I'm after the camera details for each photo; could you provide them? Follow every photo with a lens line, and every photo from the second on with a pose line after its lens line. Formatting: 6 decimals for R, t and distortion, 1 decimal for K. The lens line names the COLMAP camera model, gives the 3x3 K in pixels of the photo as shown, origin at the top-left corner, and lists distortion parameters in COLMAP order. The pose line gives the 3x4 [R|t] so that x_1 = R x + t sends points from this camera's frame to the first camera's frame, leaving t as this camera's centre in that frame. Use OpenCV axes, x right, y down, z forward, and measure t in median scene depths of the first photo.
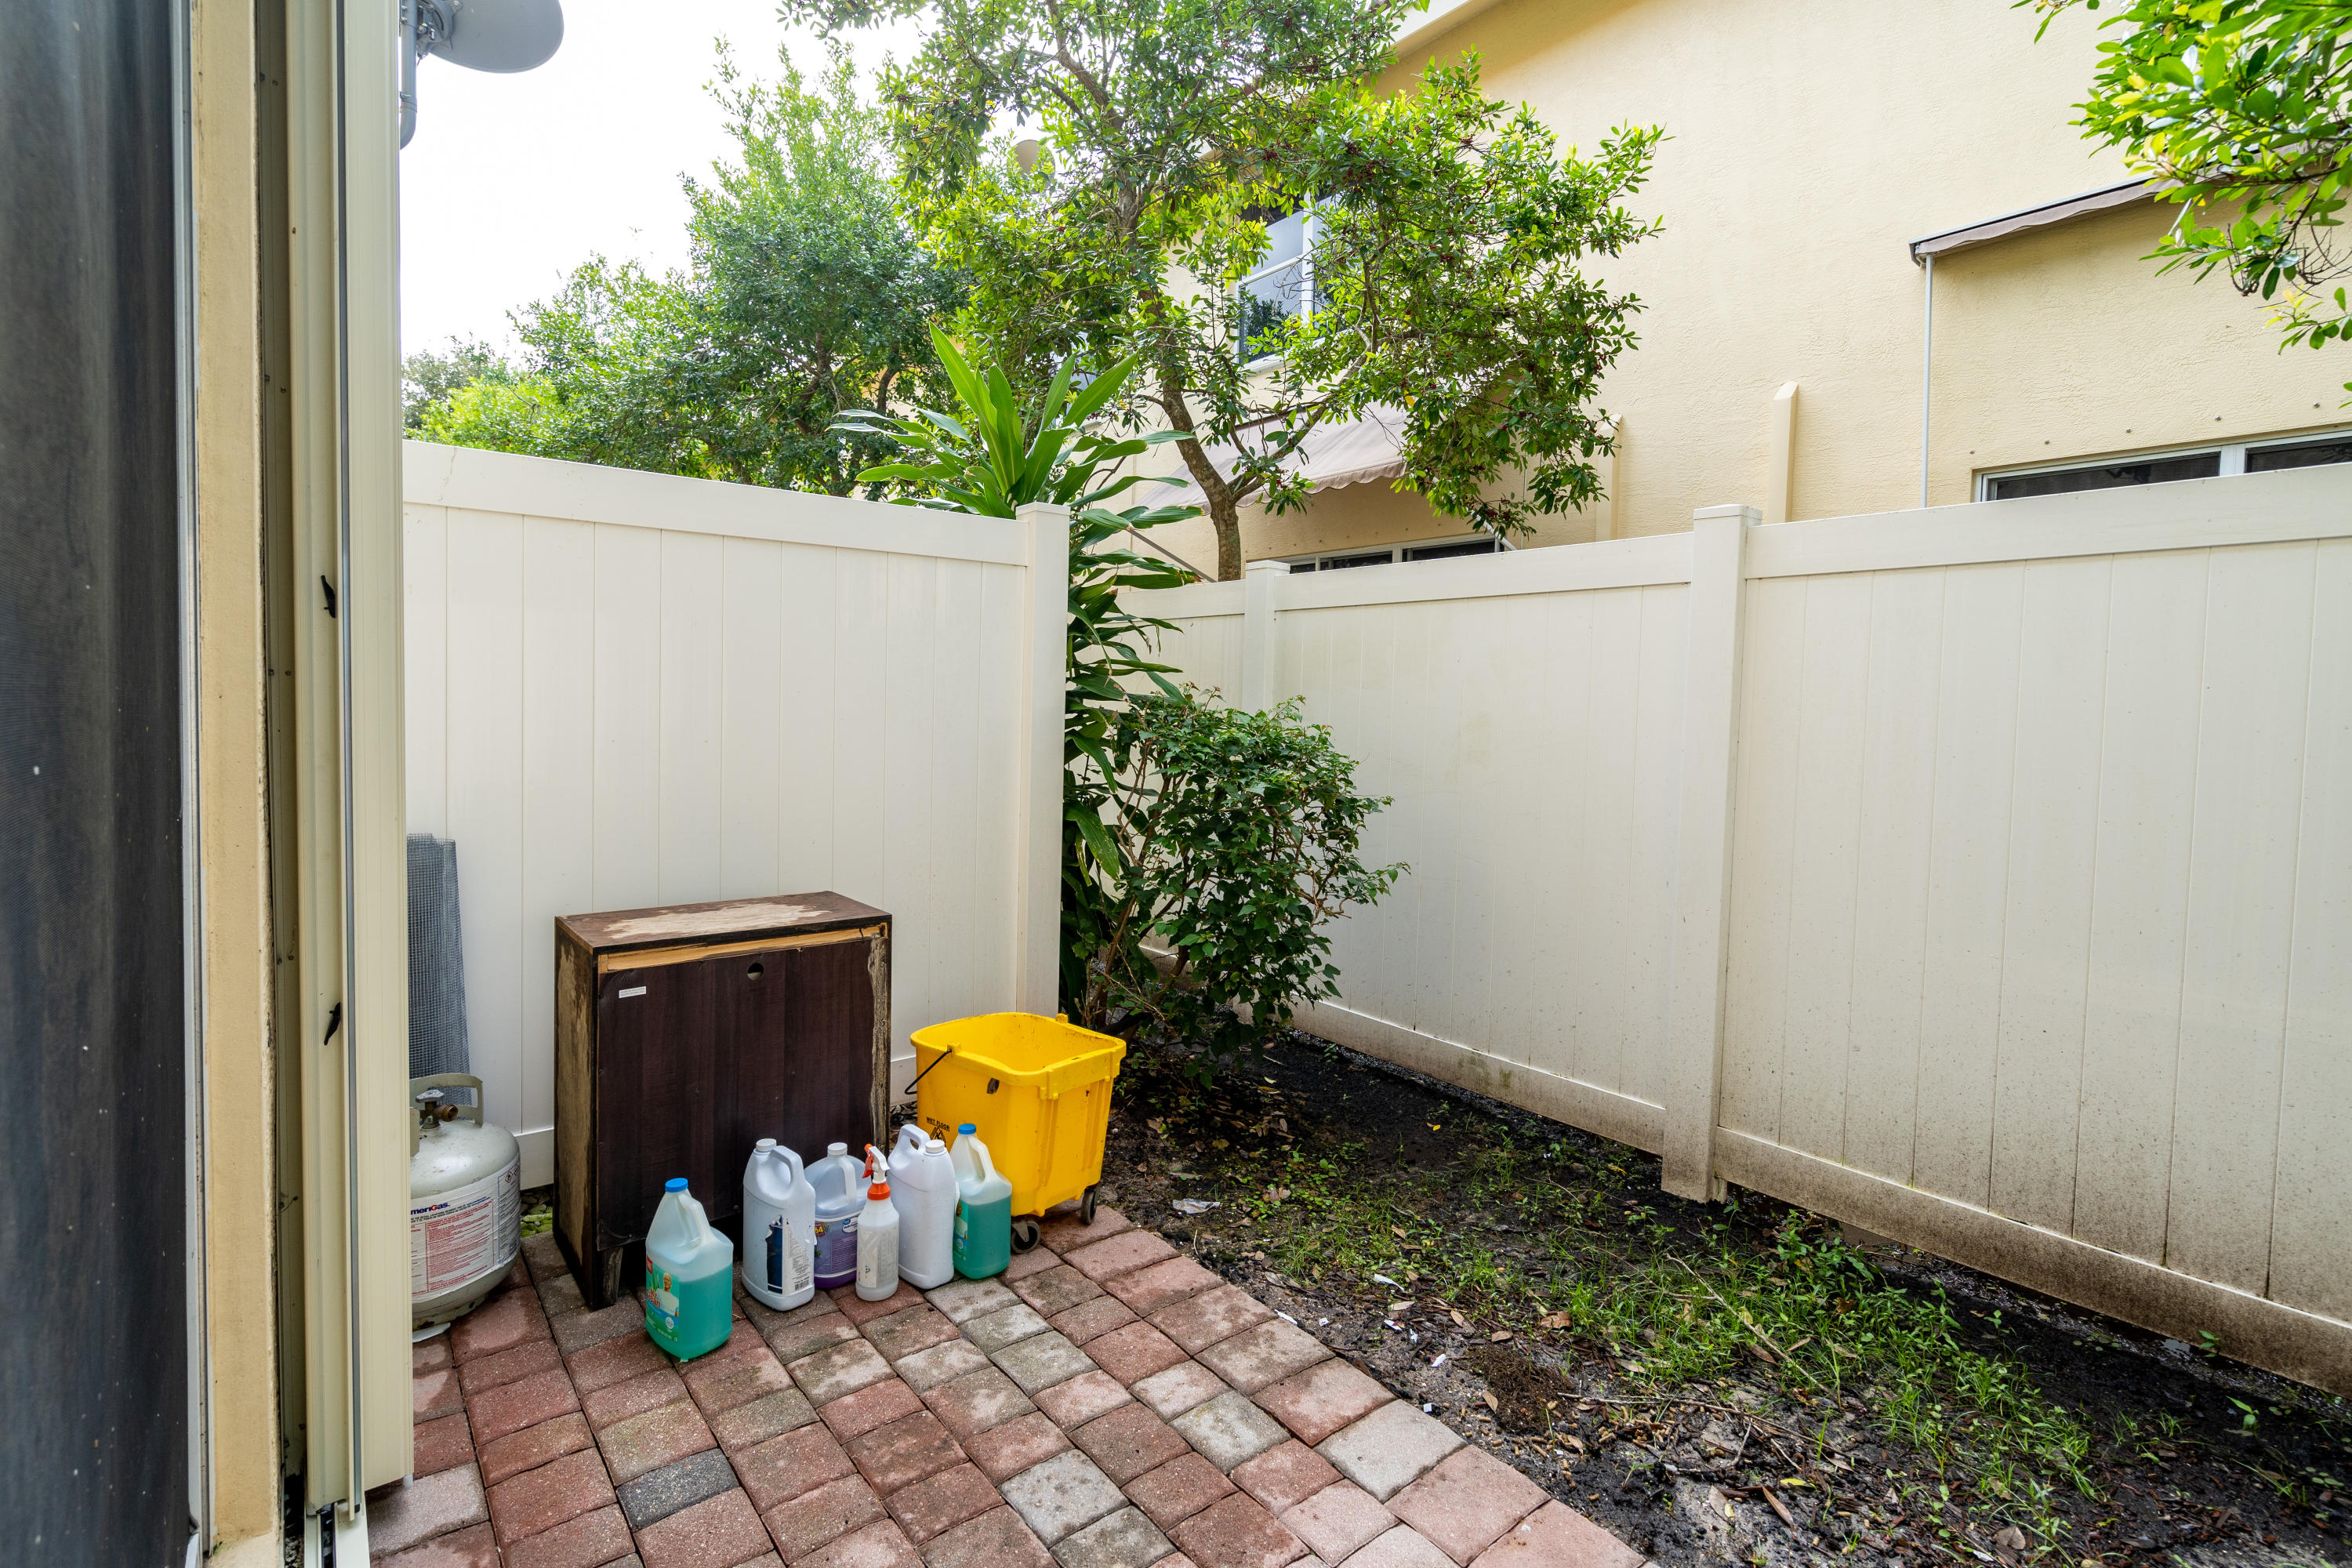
lens RADIAL K [[1108.6, 0, 1174.7], [0, 1108.6, 759.8], [0, 0, 1]] dist [-0.010911, 0.004661]
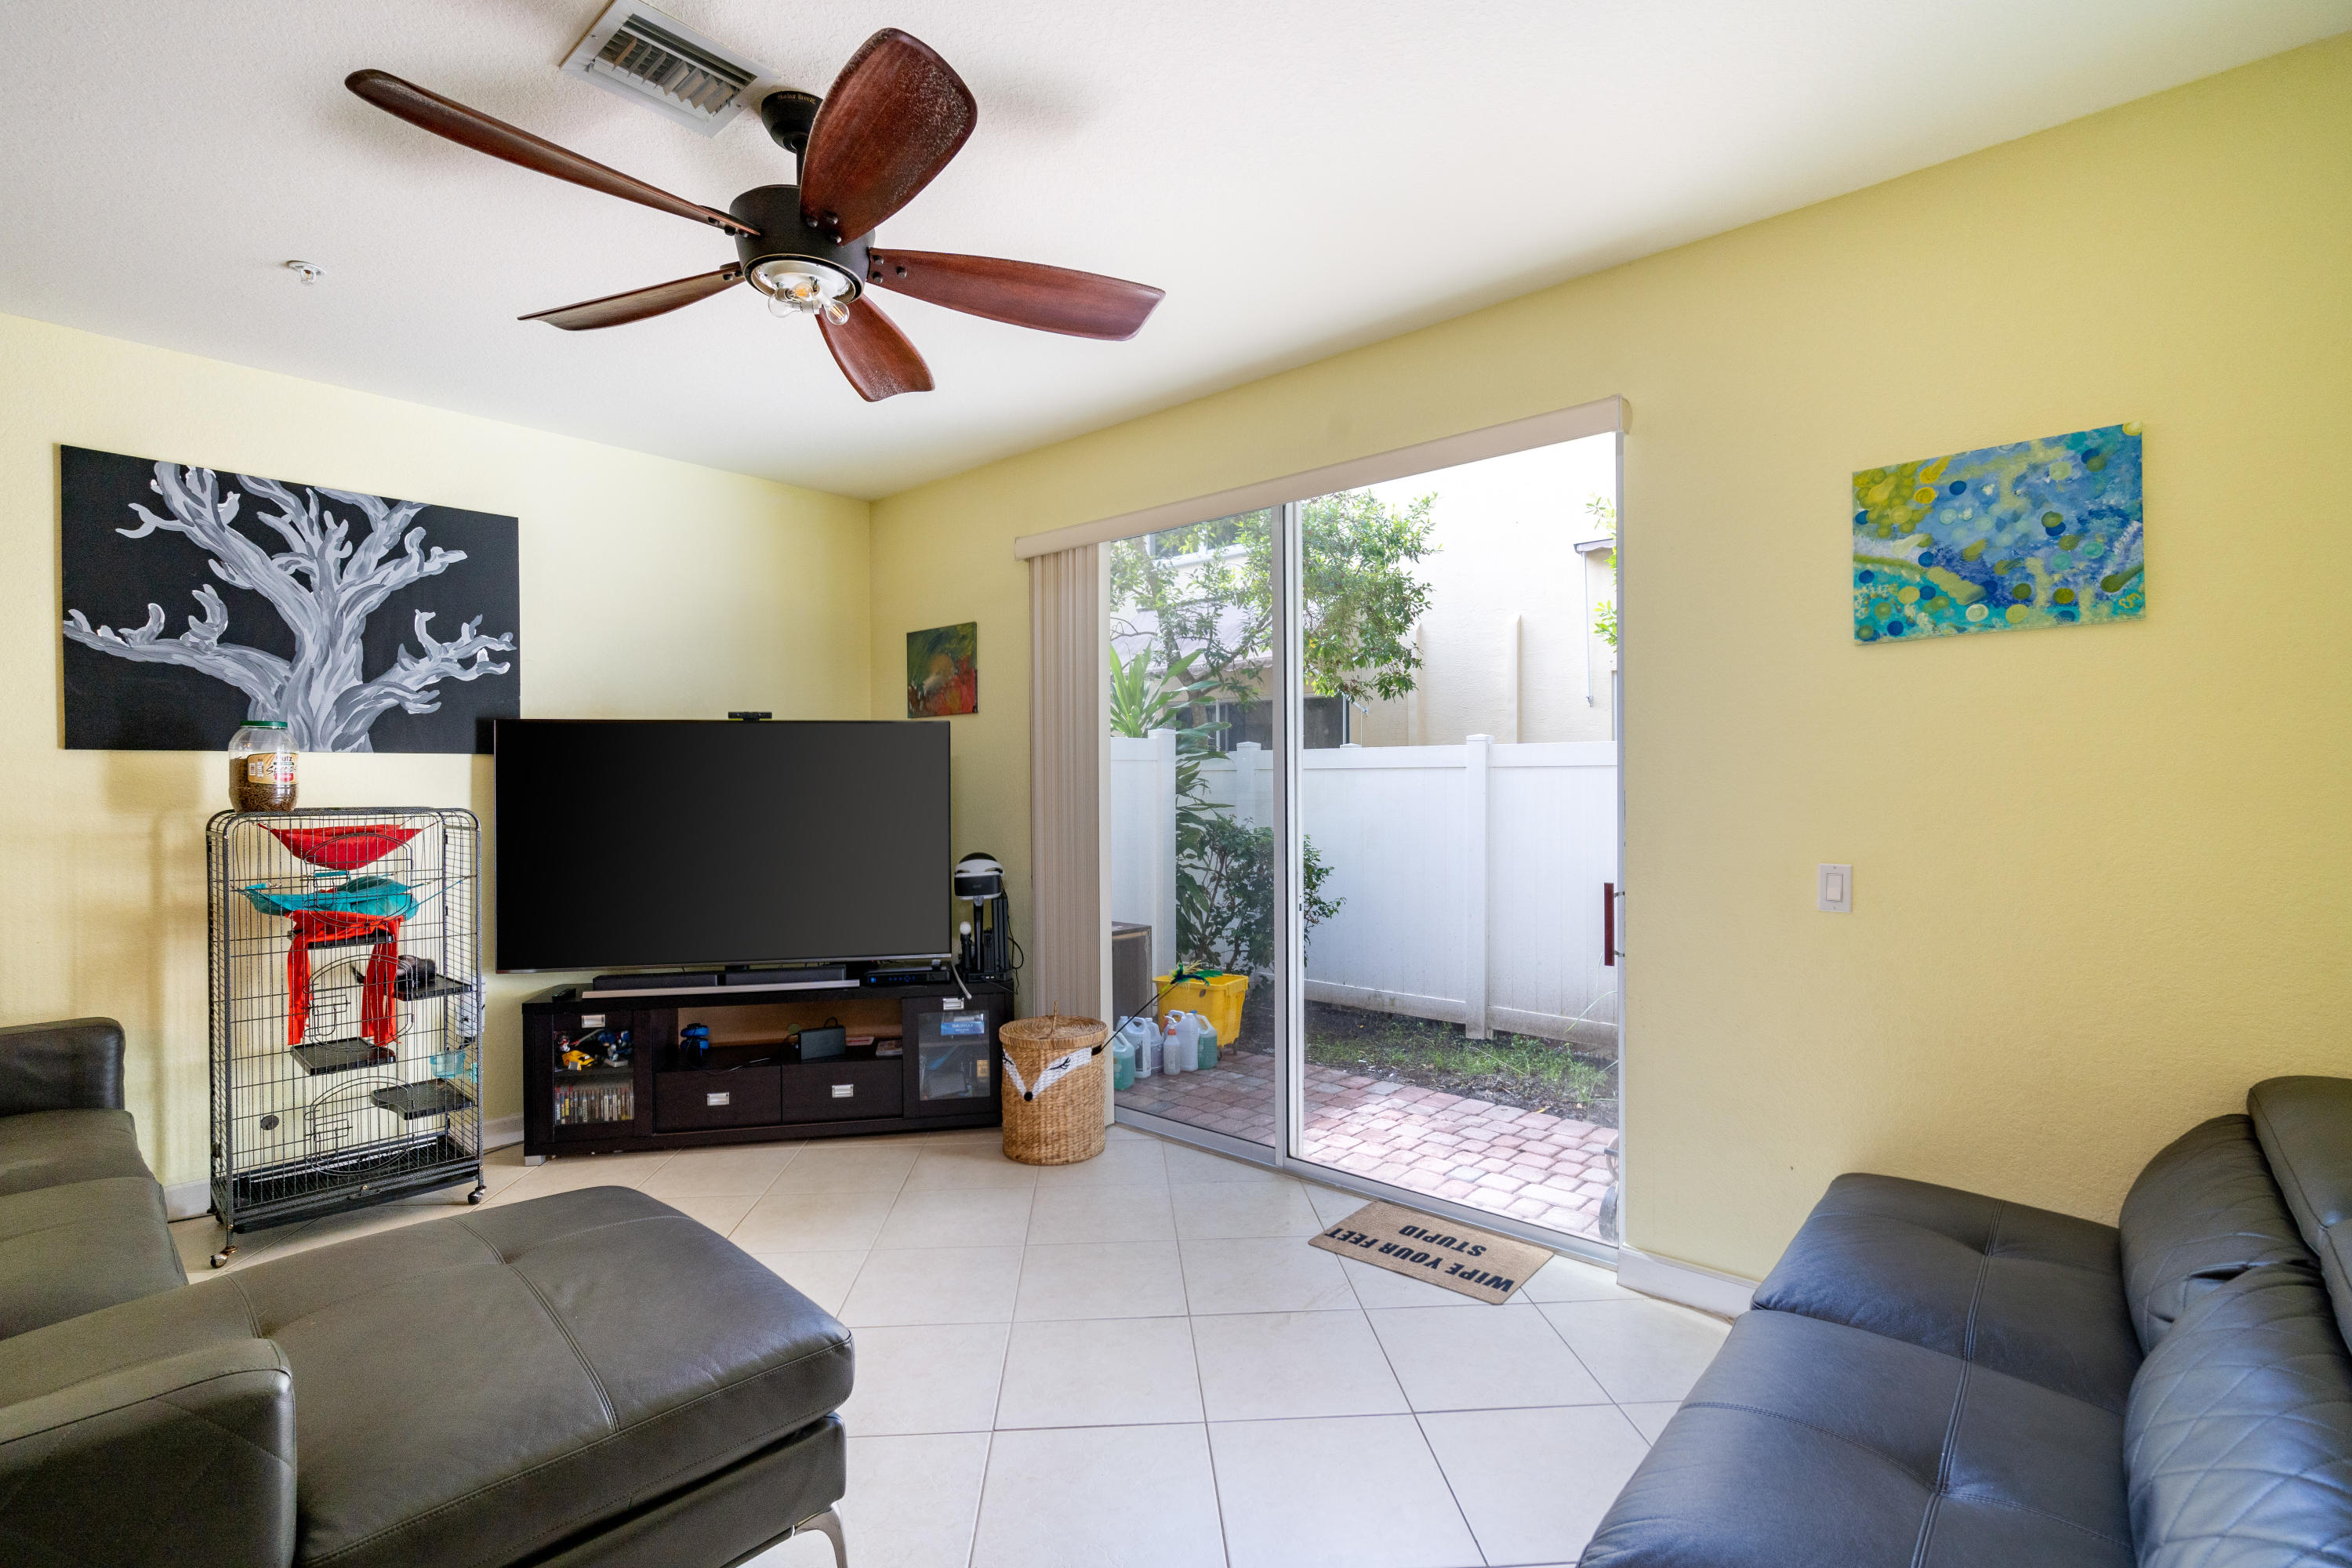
lens RADIAL K [[1108.6, 0, 1173.6], [0, 1108.6, 778.2], [0, 0, 1]] dist [-0.010911, 0.004661]
pose [[0.984489, -0.024733, 0.173695, -0.450253], [0.033830, 0.998196, -0.049609, -0.038507], [-0.172155, 0.054716, 0.983549, -0.981567]]
